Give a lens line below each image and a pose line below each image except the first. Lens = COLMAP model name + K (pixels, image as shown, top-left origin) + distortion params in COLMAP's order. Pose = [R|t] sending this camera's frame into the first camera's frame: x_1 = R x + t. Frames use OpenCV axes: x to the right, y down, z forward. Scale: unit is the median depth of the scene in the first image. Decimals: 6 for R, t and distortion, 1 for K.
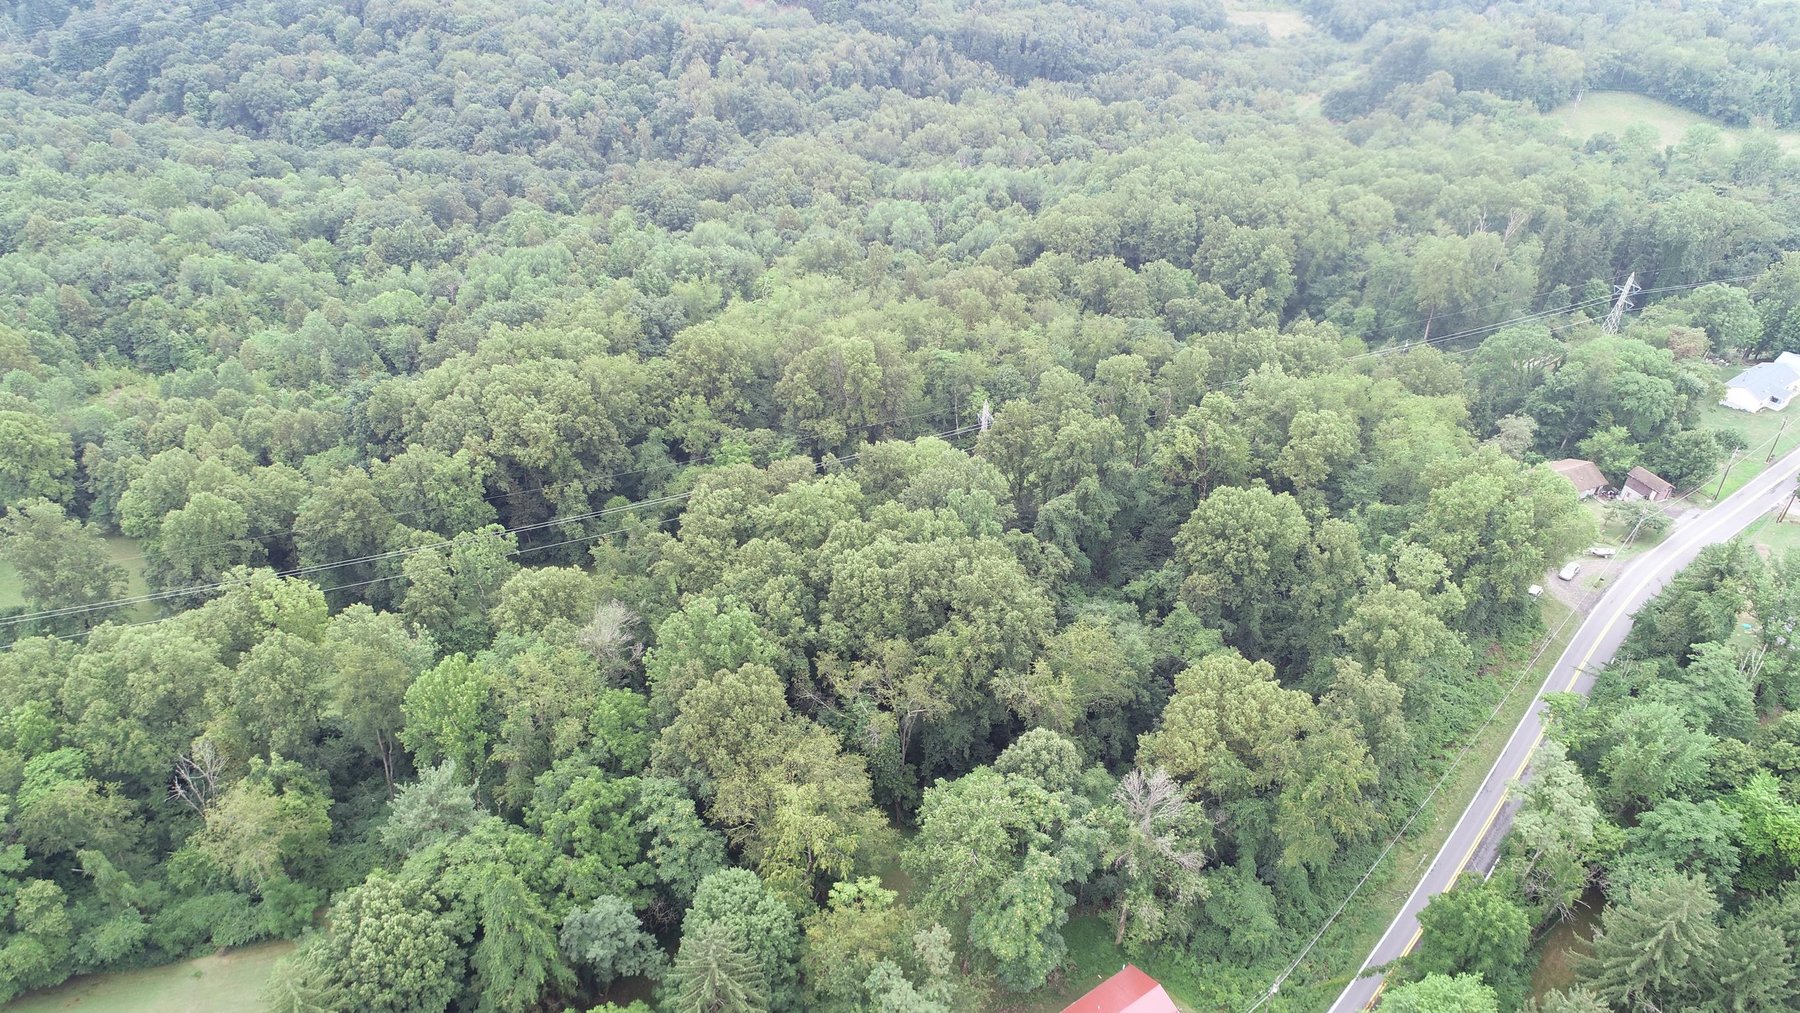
lens RADIAL K [[1202.0, 0, 899.7], [0, 1202.0, 507.2], [0, 0, 1]] dist [-0.006908, 0.001494]
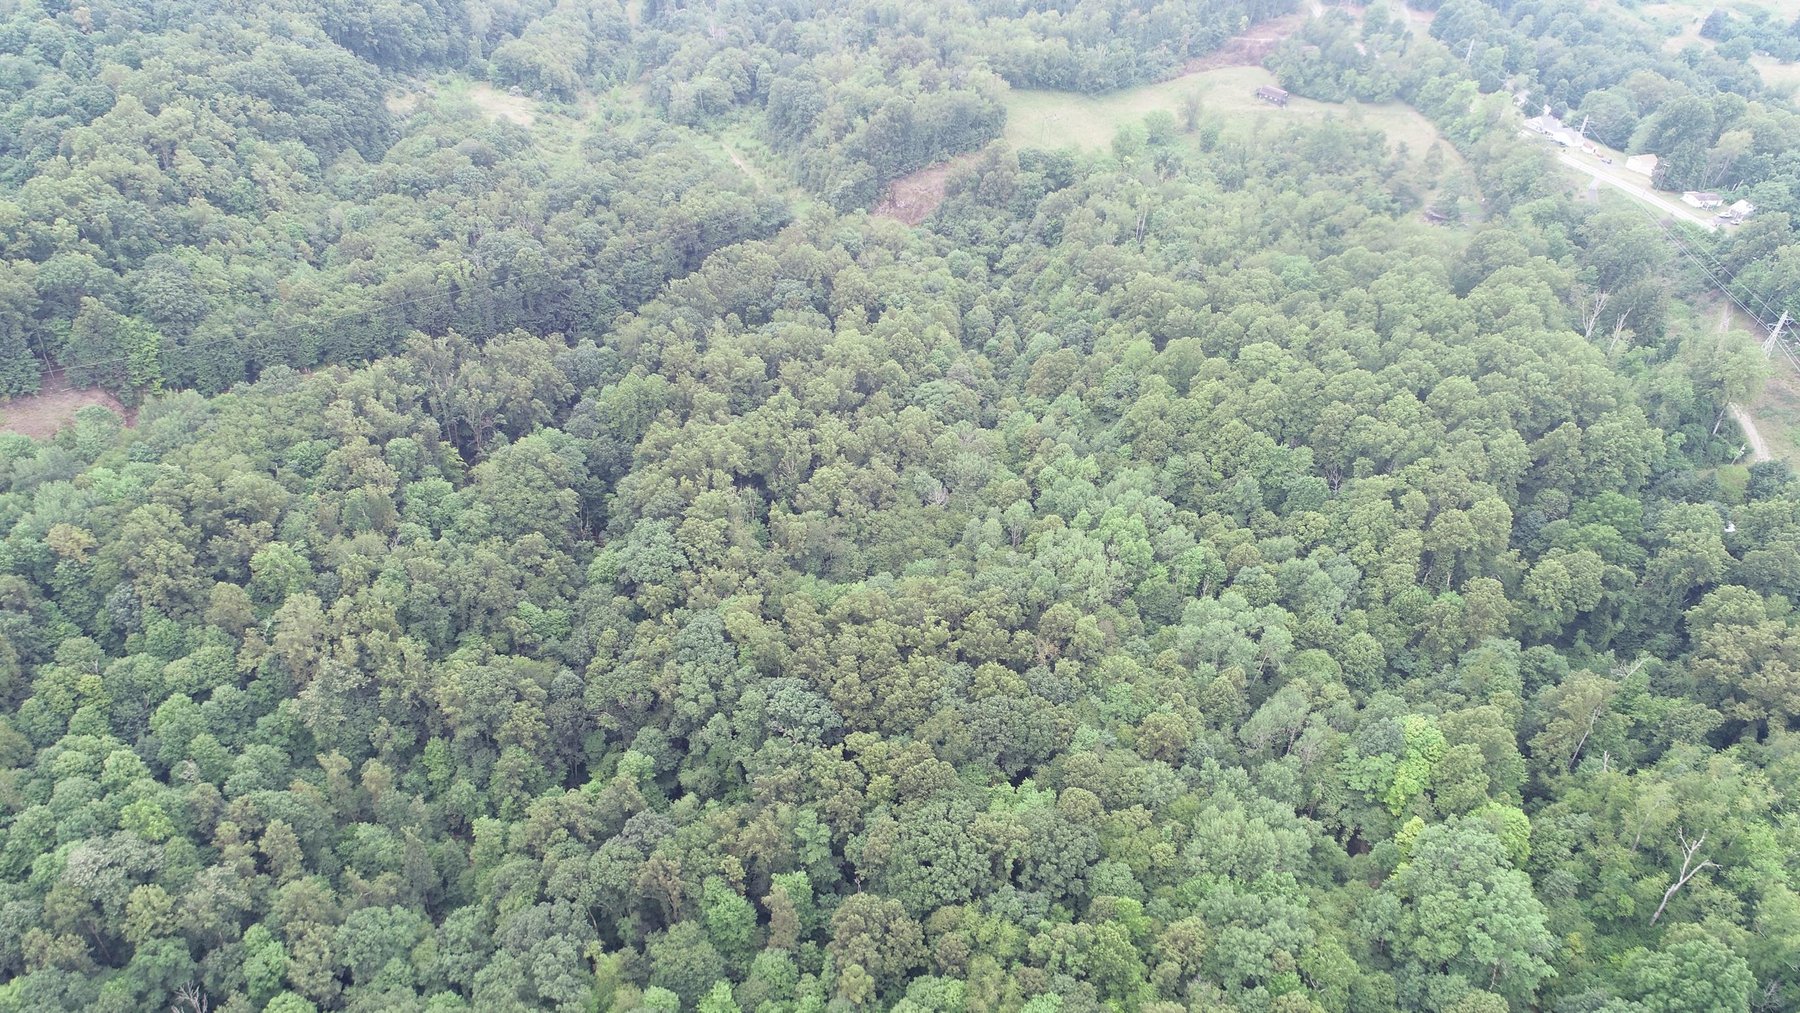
lens RADIAL K [[1202.0, 0, 904.1], [0, 1202.0, 509.4], [0, 0, 1]] dist [-0.006908, 0.001494]
pose [[0.444135, -0.550878, 0.706595, -0.579350], [0.484797, 0.810982, 0.327538, -0.651695], [-0.753469, 0.197084, 0.627250, 0.706053]]
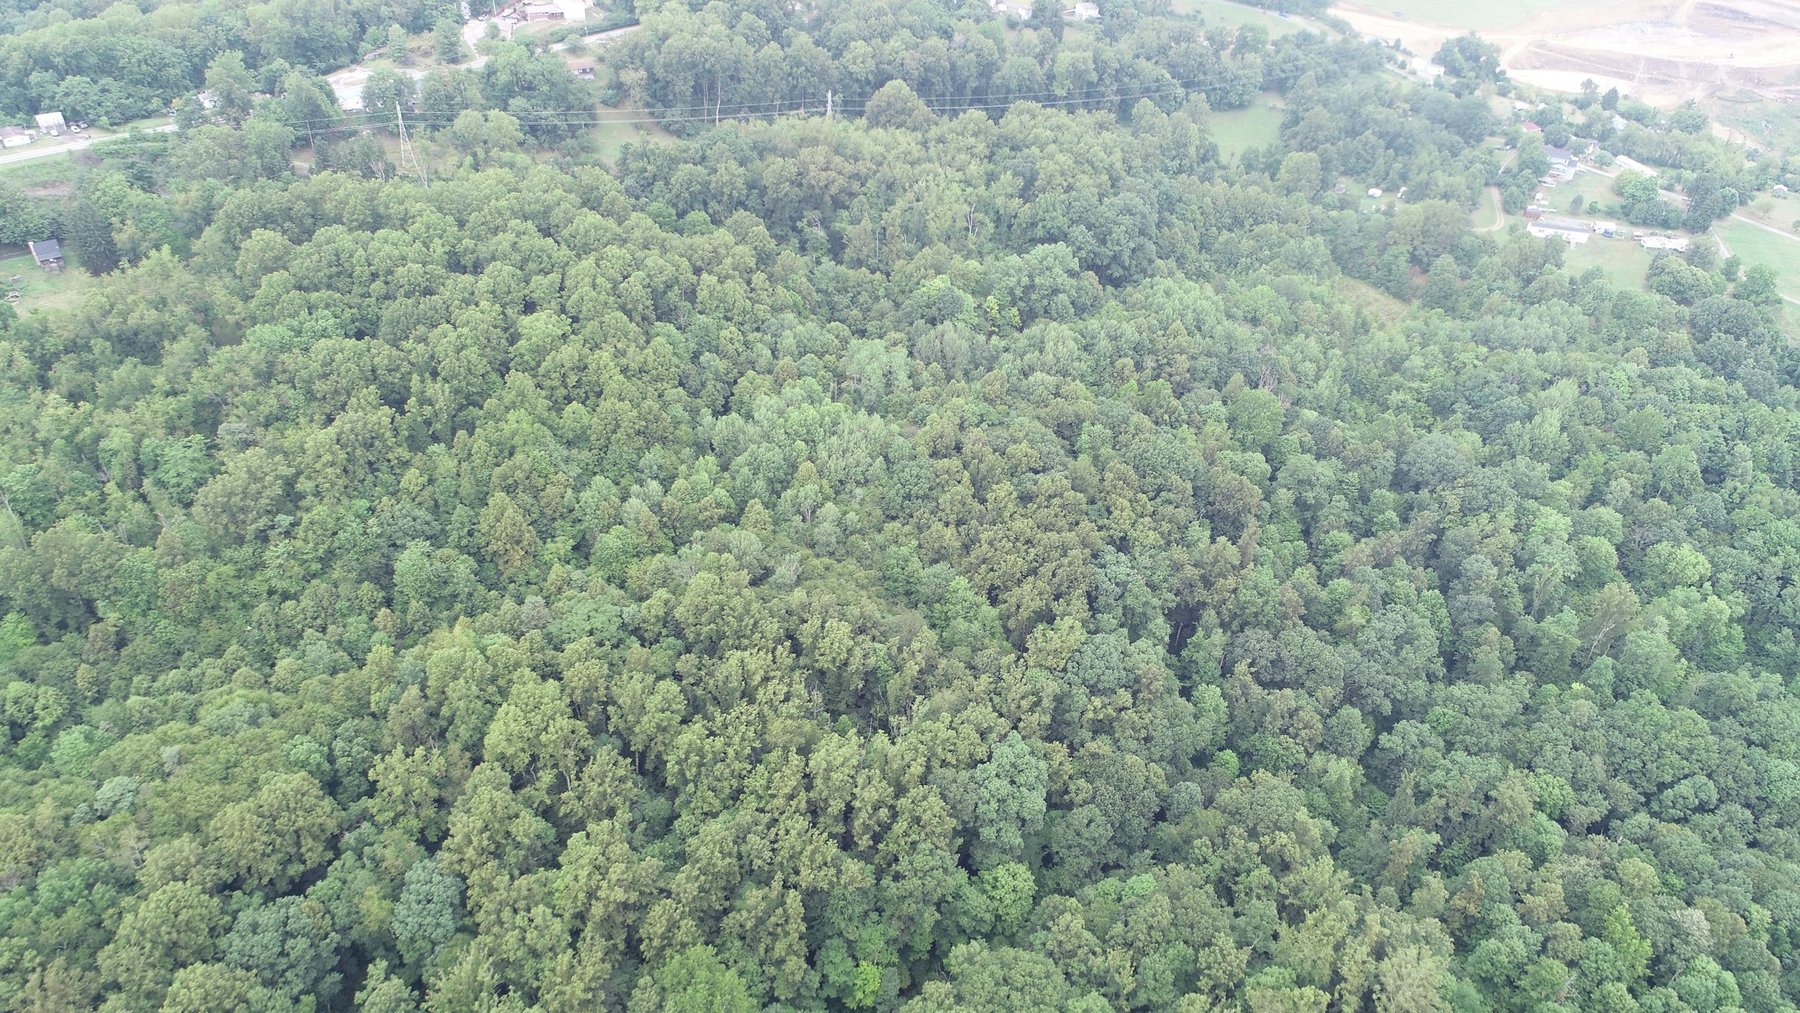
lens RADIAL K [[1202.0, 0, 896.1], [0, 1202.0, 501.6], [0, 0, 1]] dist [-0.006908, 0.001494]
pose [[-0.994342, -0.047648, -0.094942, 0.073191], [-0.105357, 0.328159, 0.938729, -1.135853], [-0.013572, 0.943420, -0.331322, 1.465095]]
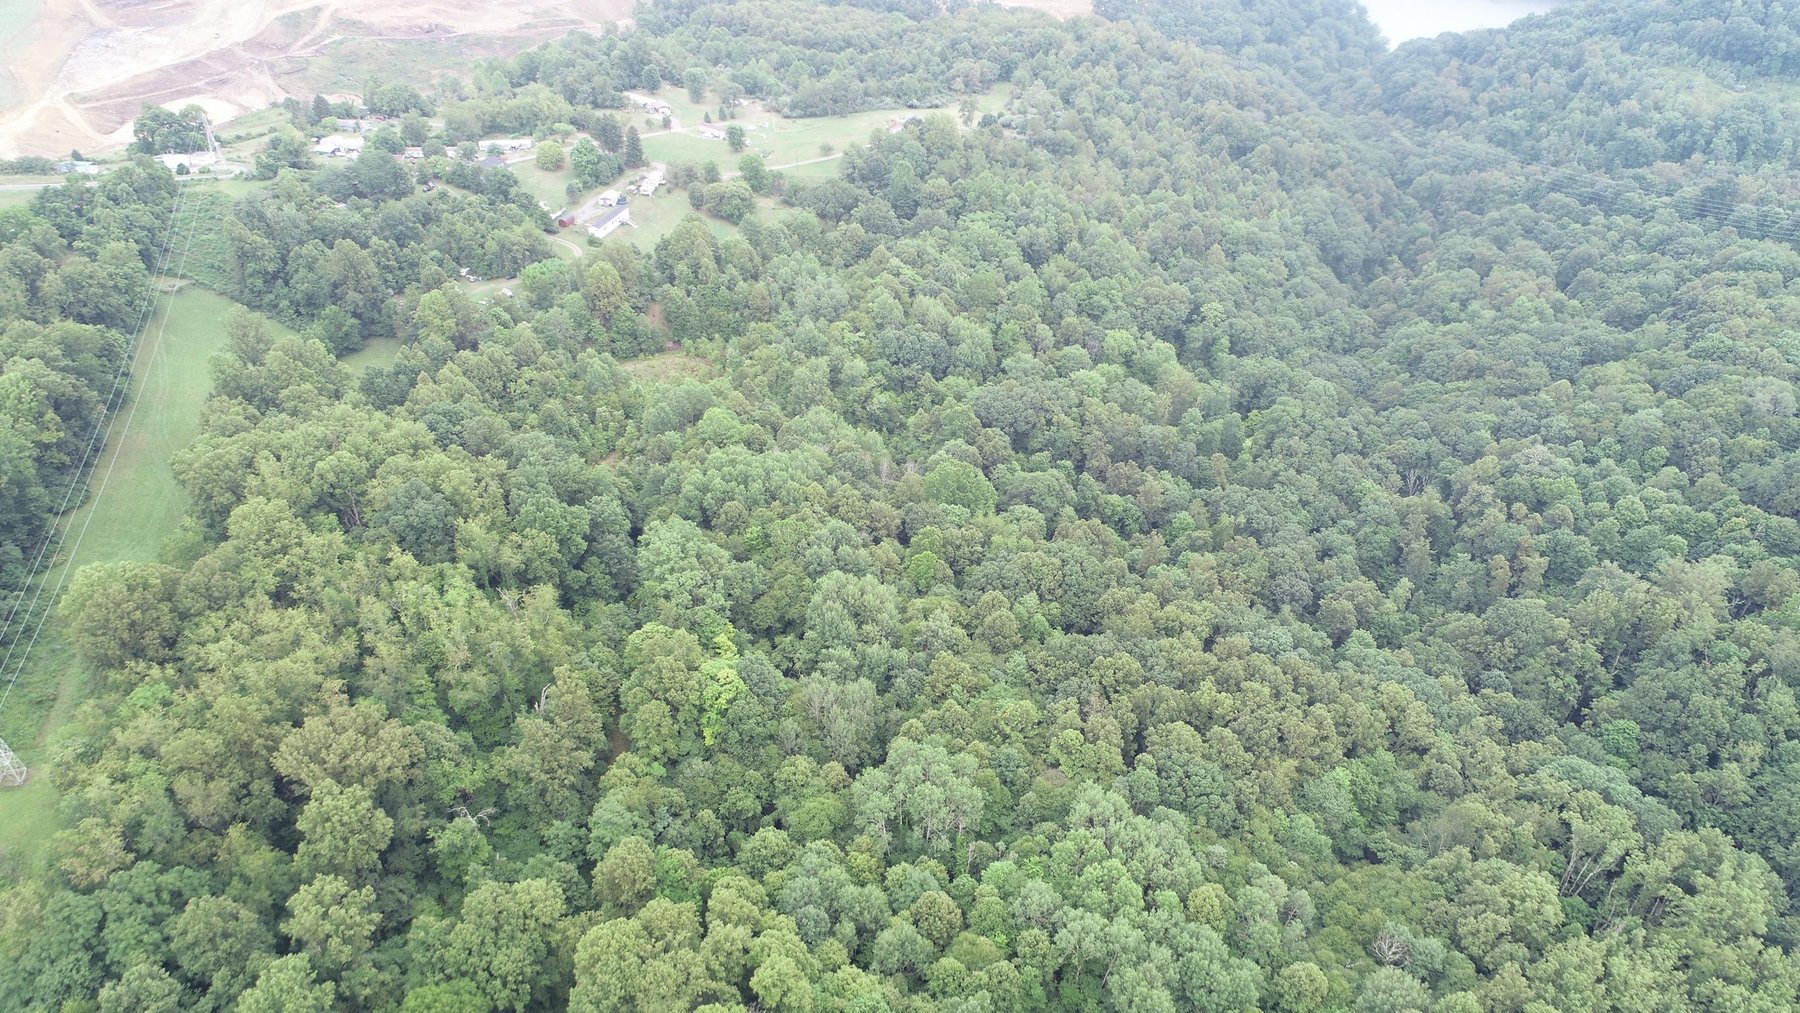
lens RADIAL K [[1202.0, 0, 901.3], [0, 1202.0, 504.2], [0, 0, 1]] dist [-0.006908, 0.001494]
pose [[-0.043226, 0.545640, -0.836904, 0.444299], [-0.576126, 0.670761, 0.467075, -0.633440], [0.816217, 0.502352, 0.285363, 0.772253]]
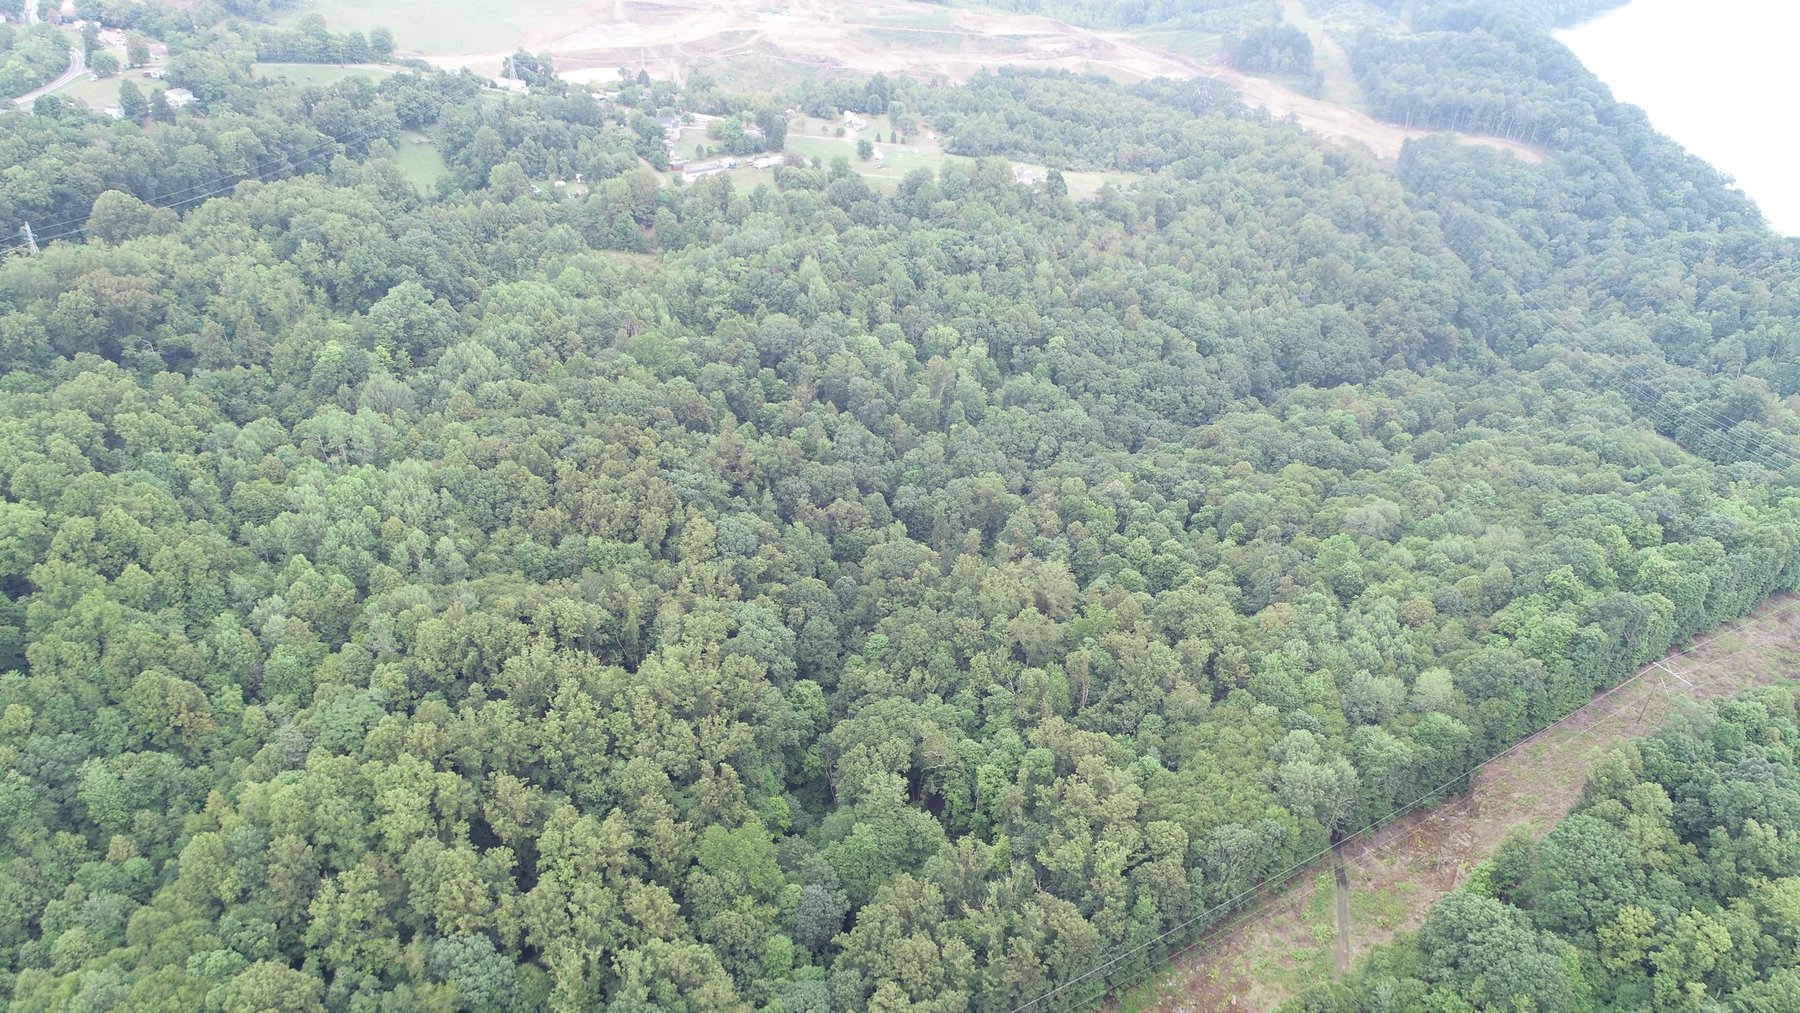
lens RADIAL K [[1202.0, 0, 900.4], [0, 1202.0, 508.6], [0, 0, 1]] dist [-0.006908, 0.001494]
pose [[-0.593004, 0.356520, -0.721969, 0.469923], [-0.515974, 0.520099, 0.680638, -1.123325], [0.618157, 0.776138, -0.124466, 1.488181]]
